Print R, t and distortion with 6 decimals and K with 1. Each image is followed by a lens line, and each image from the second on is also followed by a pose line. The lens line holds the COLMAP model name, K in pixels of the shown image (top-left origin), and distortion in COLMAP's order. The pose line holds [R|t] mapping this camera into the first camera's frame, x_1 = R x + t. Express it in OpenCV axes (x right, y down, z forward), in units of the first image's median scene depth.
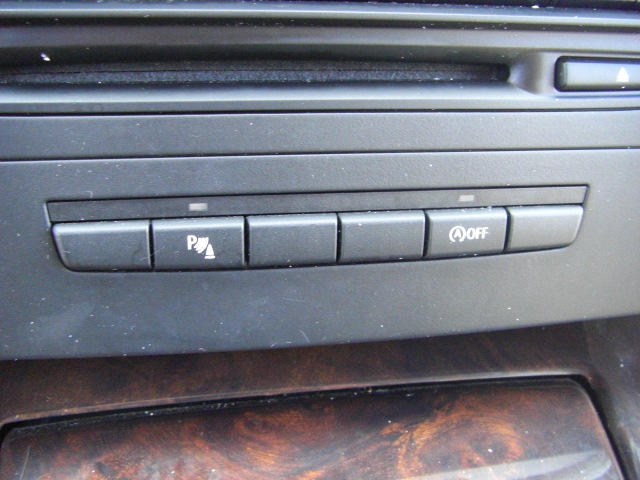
lens RADIAL K [[719.8, 0, 321.3], [0, 719.8, 238.3], [0, 0, 1]] dist [-0.149279, 0.000000]
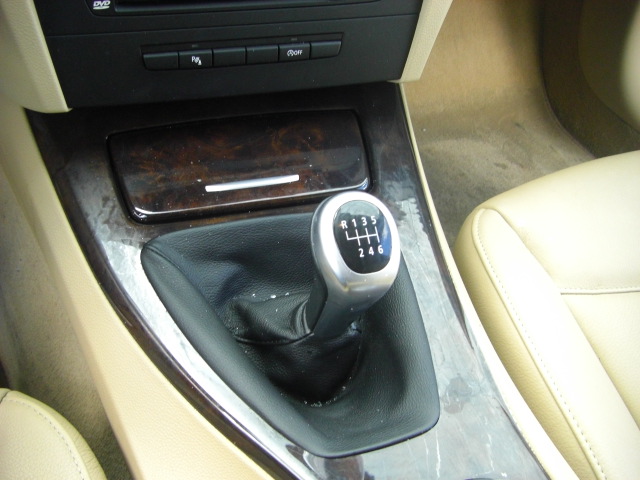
lens RADIAL K [[719.8, 0, 319.8], [0, 719.8, 237.7], [0, 0, 1]] dist [-0.149279, 0.000000]
pose [[0.992194, -0.038970, 0.118457, -0.044420], [0.000421, 0.950959, 0.309318, -0.175928], [-0.124702, -0.306853, 0.943552, -1.766497]]
